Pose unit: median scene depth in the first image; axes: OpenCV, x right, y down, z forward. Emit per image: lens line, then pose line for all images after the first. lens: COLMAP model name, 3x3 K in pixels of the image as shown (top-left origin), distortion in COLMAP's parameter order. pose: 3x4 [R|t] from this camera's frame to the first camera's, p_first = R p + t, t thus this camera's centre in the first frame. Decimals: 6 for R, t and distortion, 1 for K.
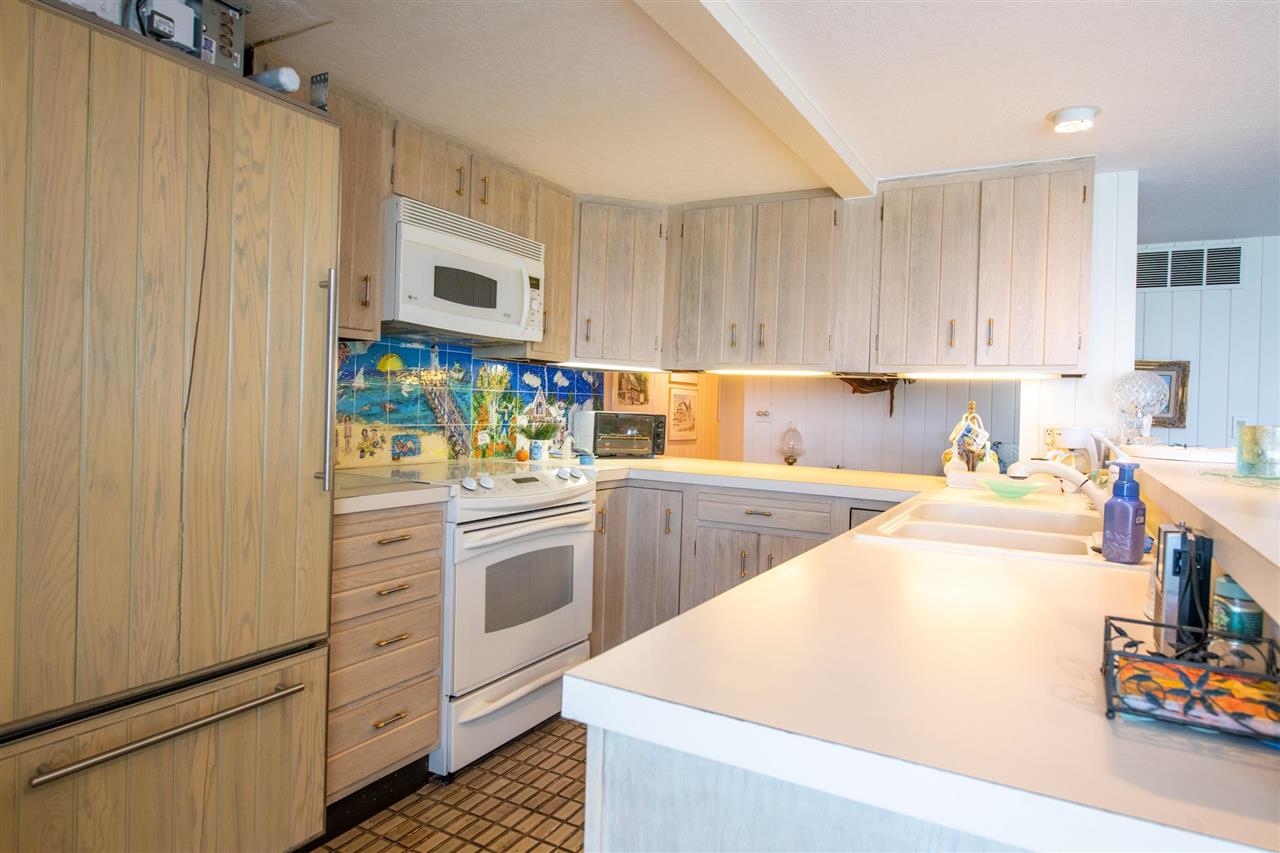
lens RADIAL K [[745.8, 0, 647.5], [0, 745.8, 415.1], [0, 0, 1]] dist [0.000263, -0.000960]
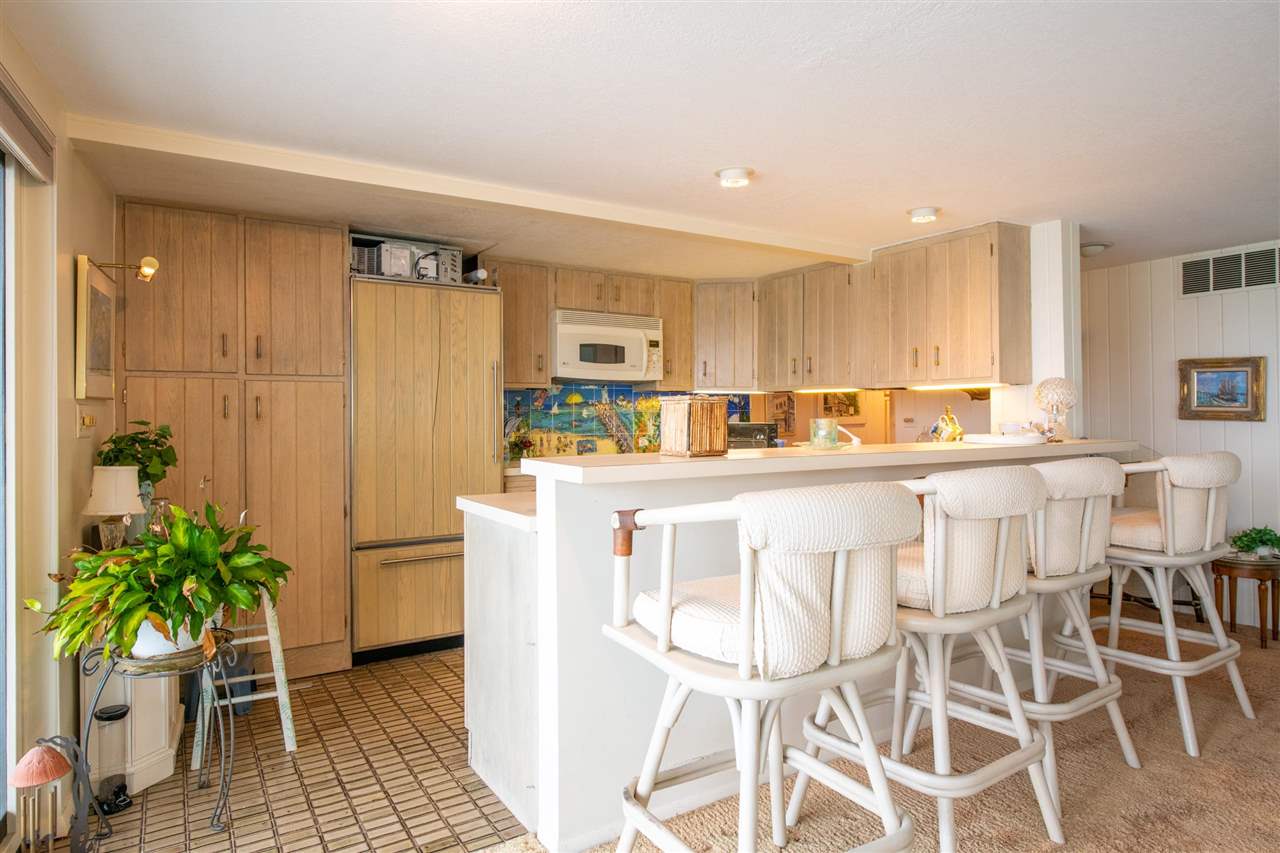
lens RADIAL K [[745.8, 0, 647.5], [0, 745.8, 415.1], [0, 0, 1]] dist [0.000263, -0.000960]
pose [[0.880207, -0.036363, -0.473194, 0.586297], [0.026089, 0.999260, -0.028260, 0.020869], [0.473872, 0.012529, 0.880505, -0.416678]]
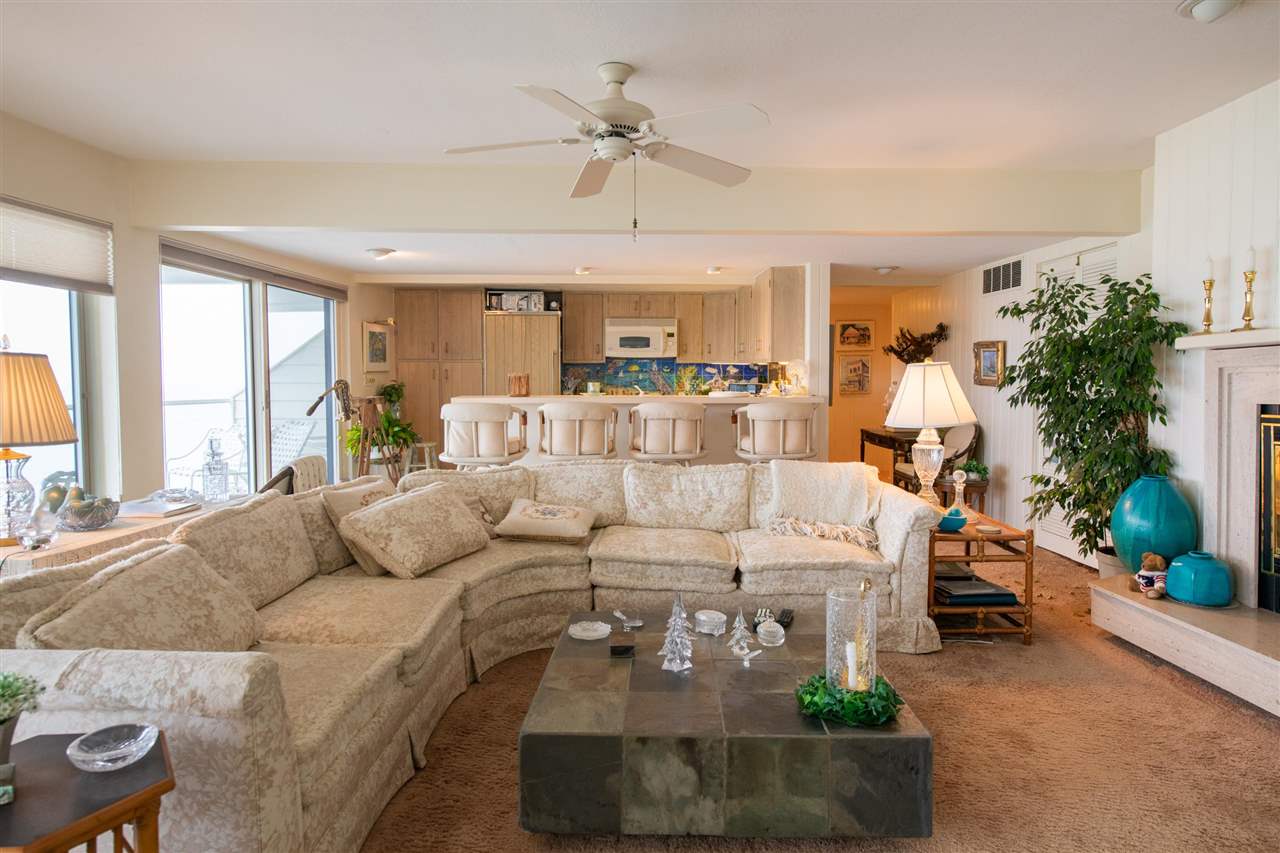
lens RADIAL K [[745.8, 0, 647.5], [0, 745.8, 415.1], [0, 0, 1]] dist [0.000263, -0.000960]
pose [[0.514376, 0.016039, -0.857415, 2.069819], [0.003409, 0.999779, 0.020746, 0.051907], [0.857558, -0.013594, 0.514208, -0.434640]]
